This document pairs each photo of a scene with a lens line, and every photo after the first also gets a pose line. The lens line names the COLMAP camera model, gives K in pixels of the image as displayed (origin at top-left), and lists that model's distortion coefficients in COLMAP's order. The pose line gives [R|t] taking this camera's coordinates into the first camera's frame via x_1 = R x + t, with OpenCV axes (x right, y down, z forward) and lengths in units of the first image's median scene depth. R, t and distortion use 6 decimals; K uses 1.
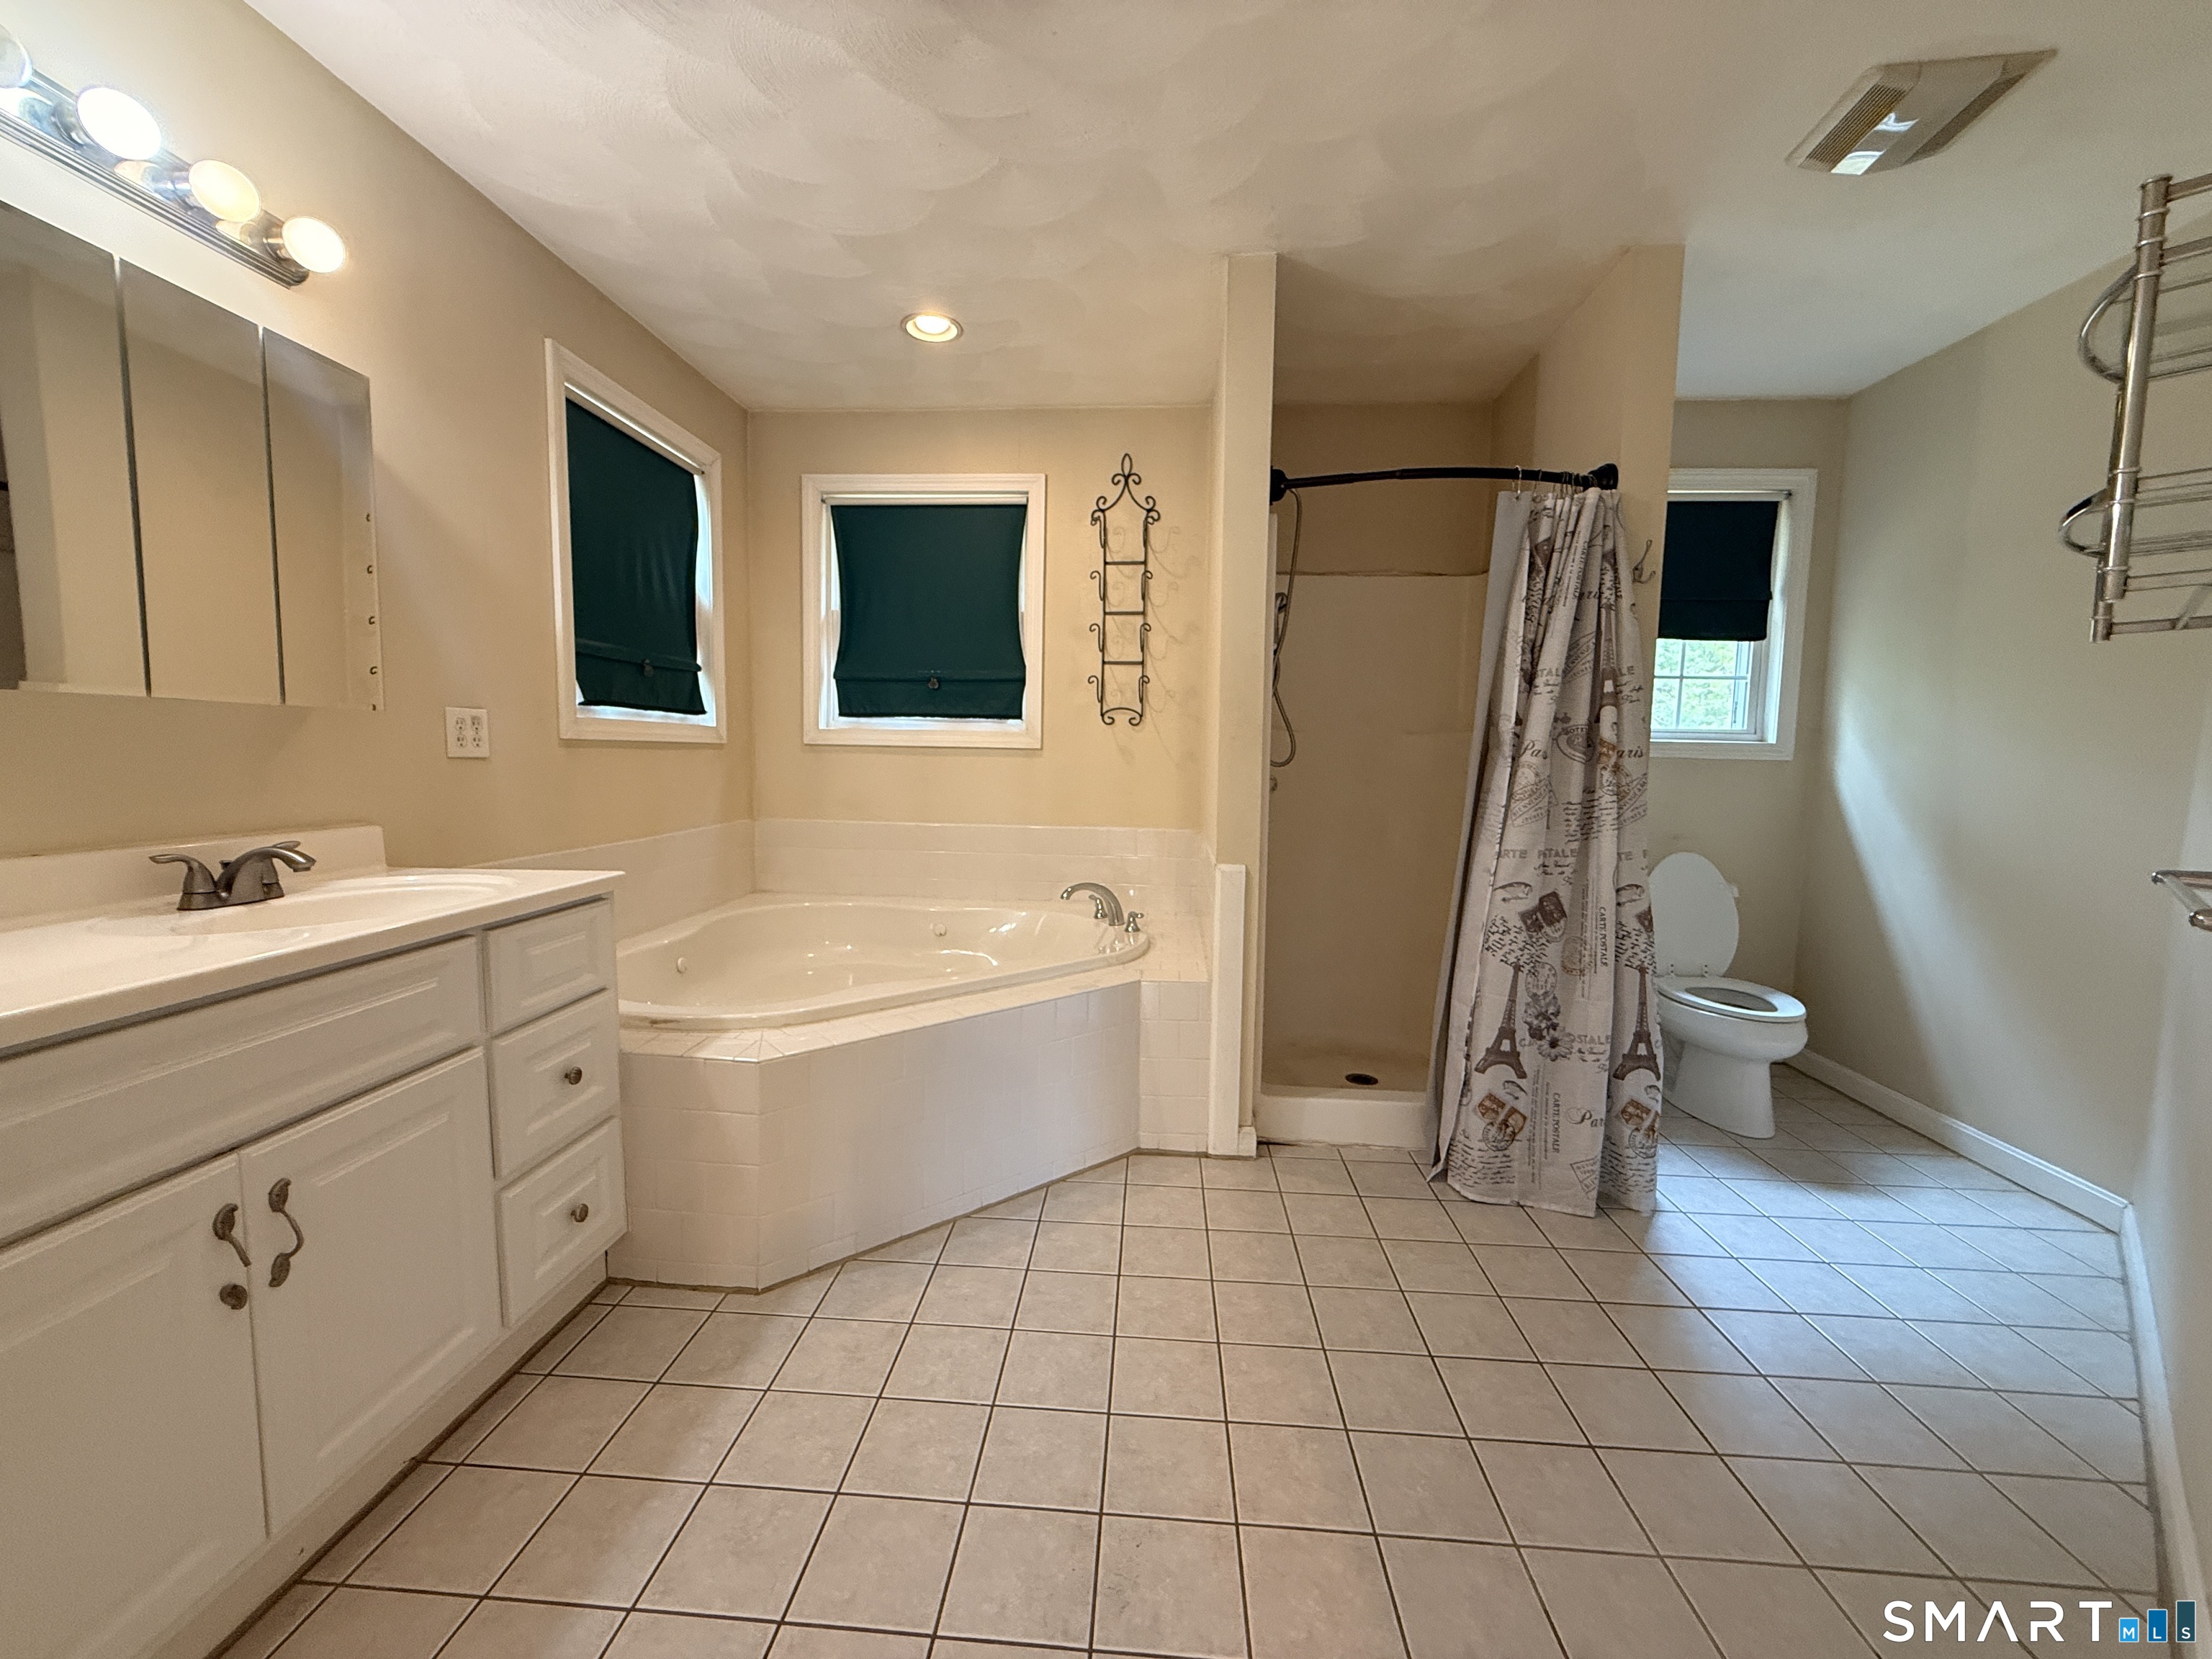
lens RADIAL K [[878.4, 0, 1101.7], [0, 878.4, 828.8], [0, 0, 1]] dist [-0.000169, -0.000519]
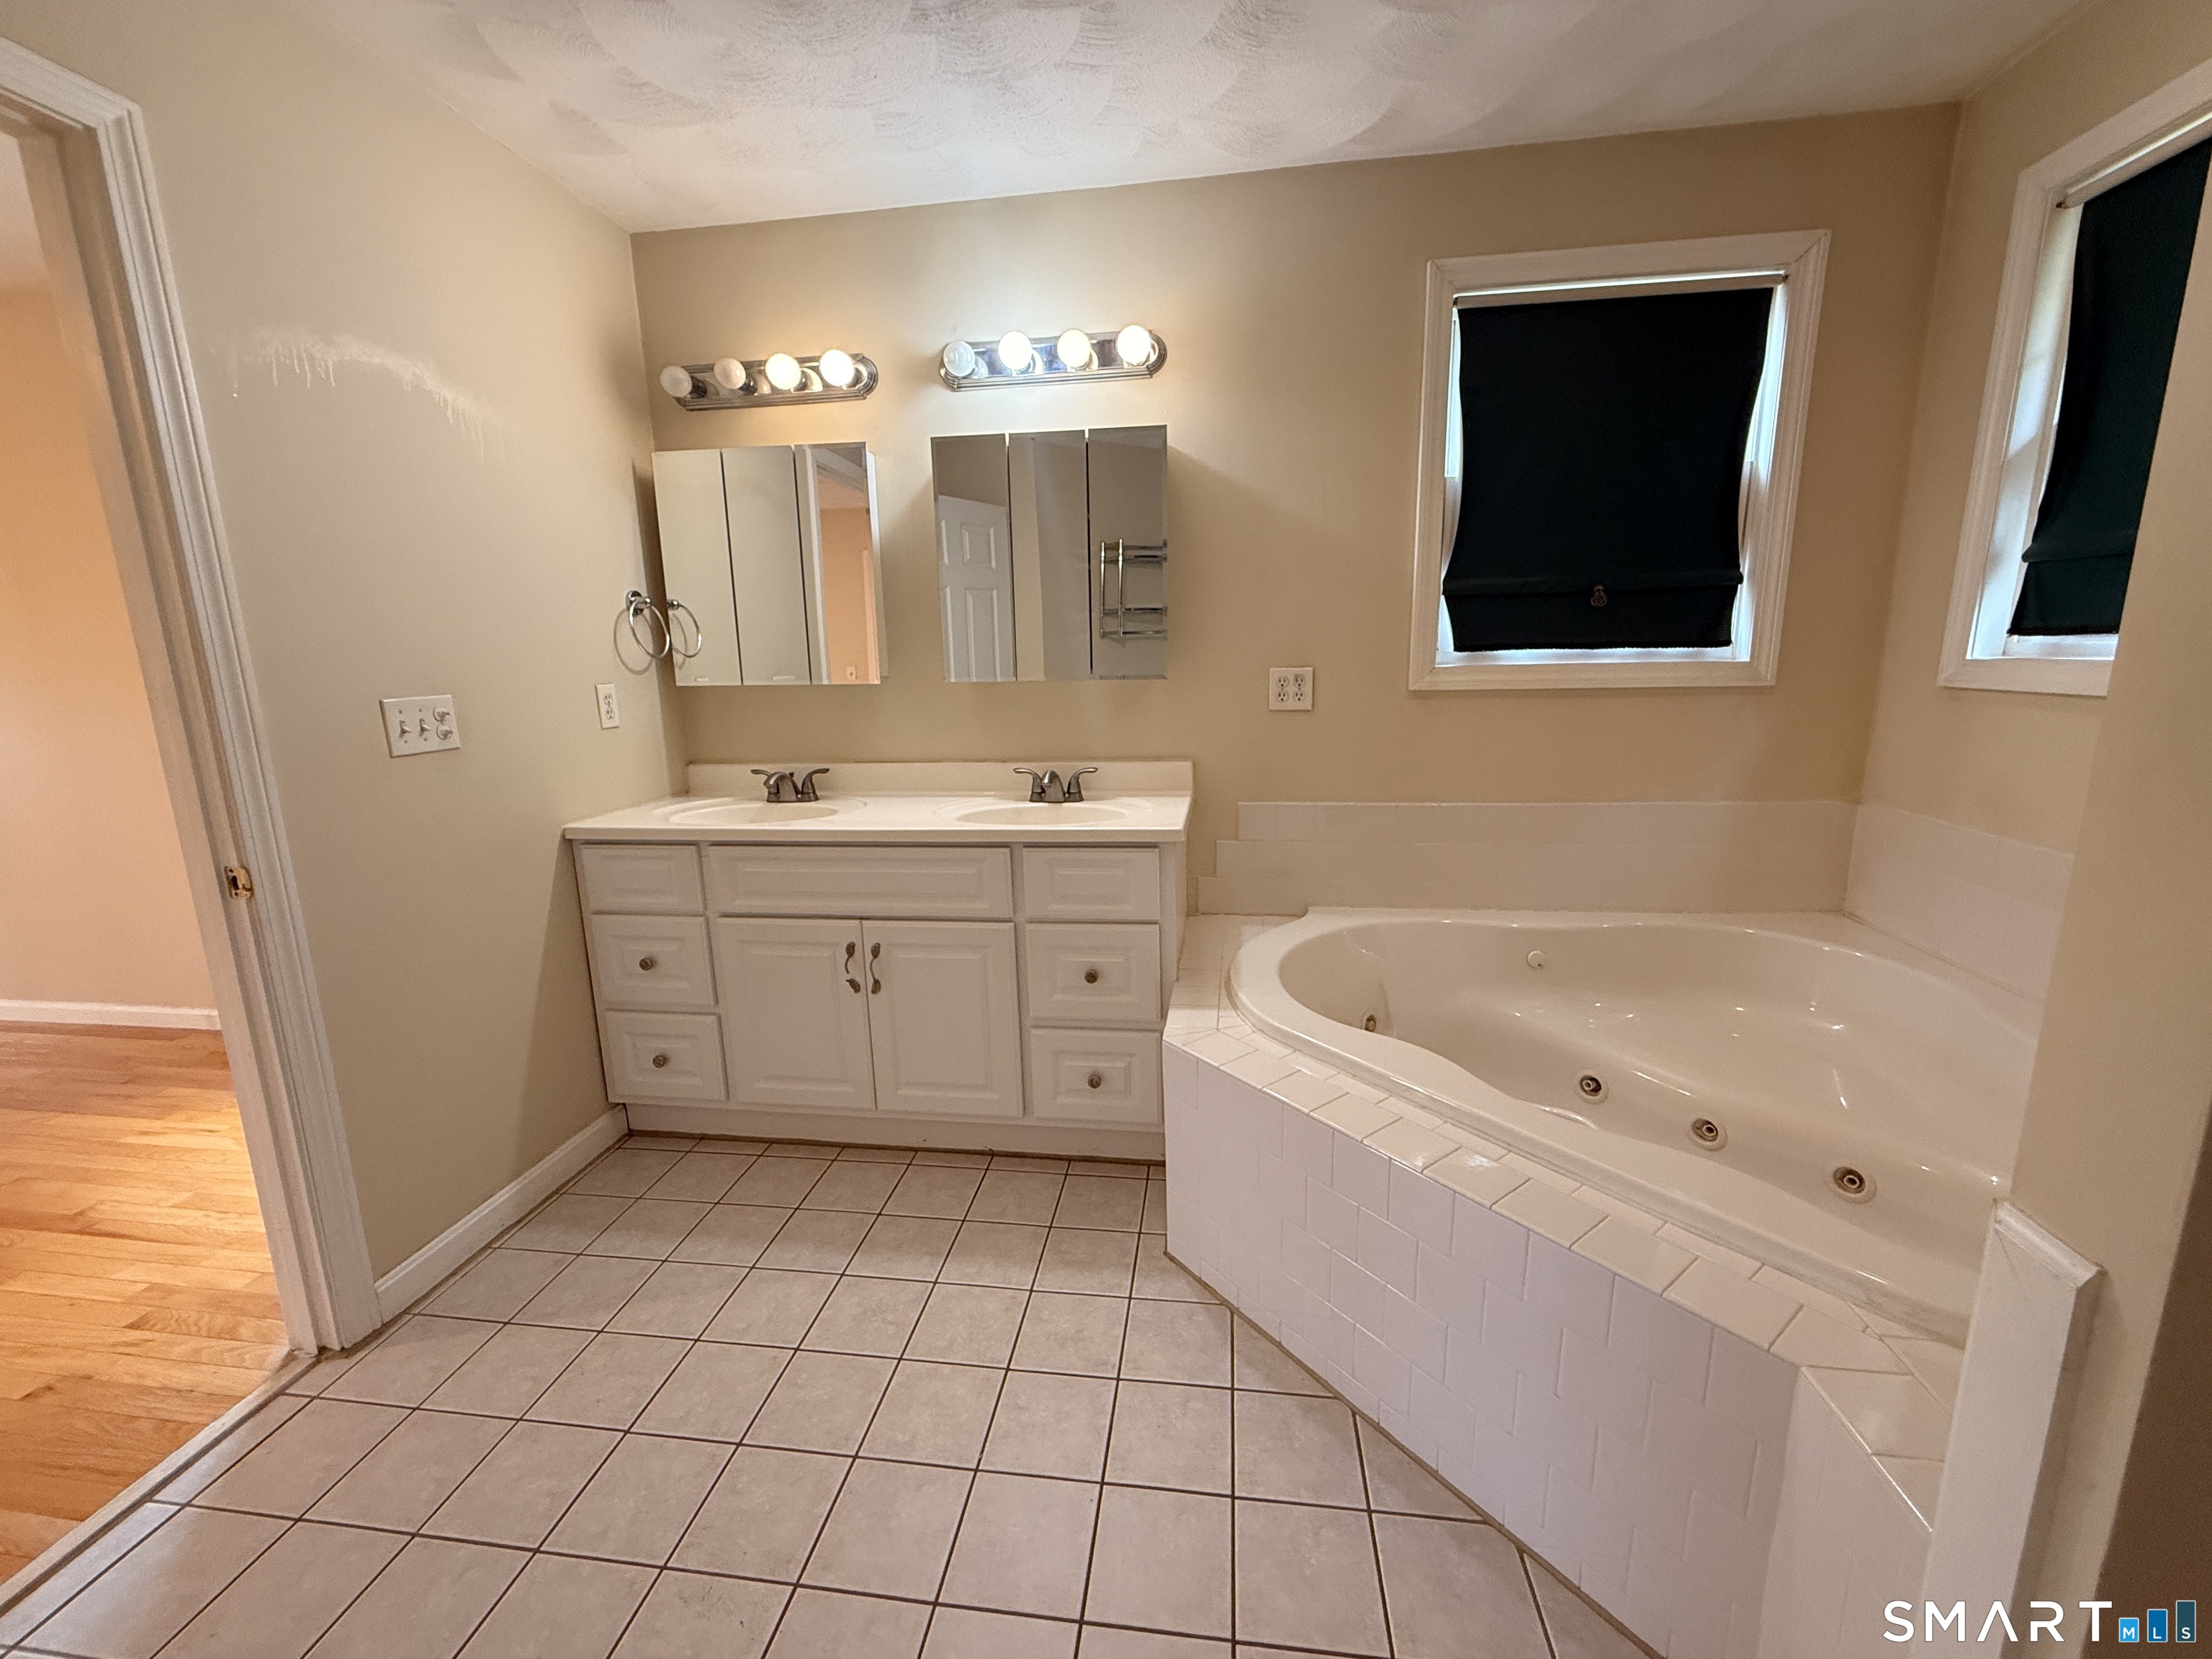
lens RADIAL K [[886.4, 0, 1108.0], [0, 886.4, 828.2], [0, 0, 1]] dist [-0.000690, -0.000023]
pose [[-0.071597, 0.180562, -0.980954, 0.523779], [-0.064806, 0.980558, 0.185219, -0.142247], [0.995326, 0.076833, -0.058503, 0.920024]]
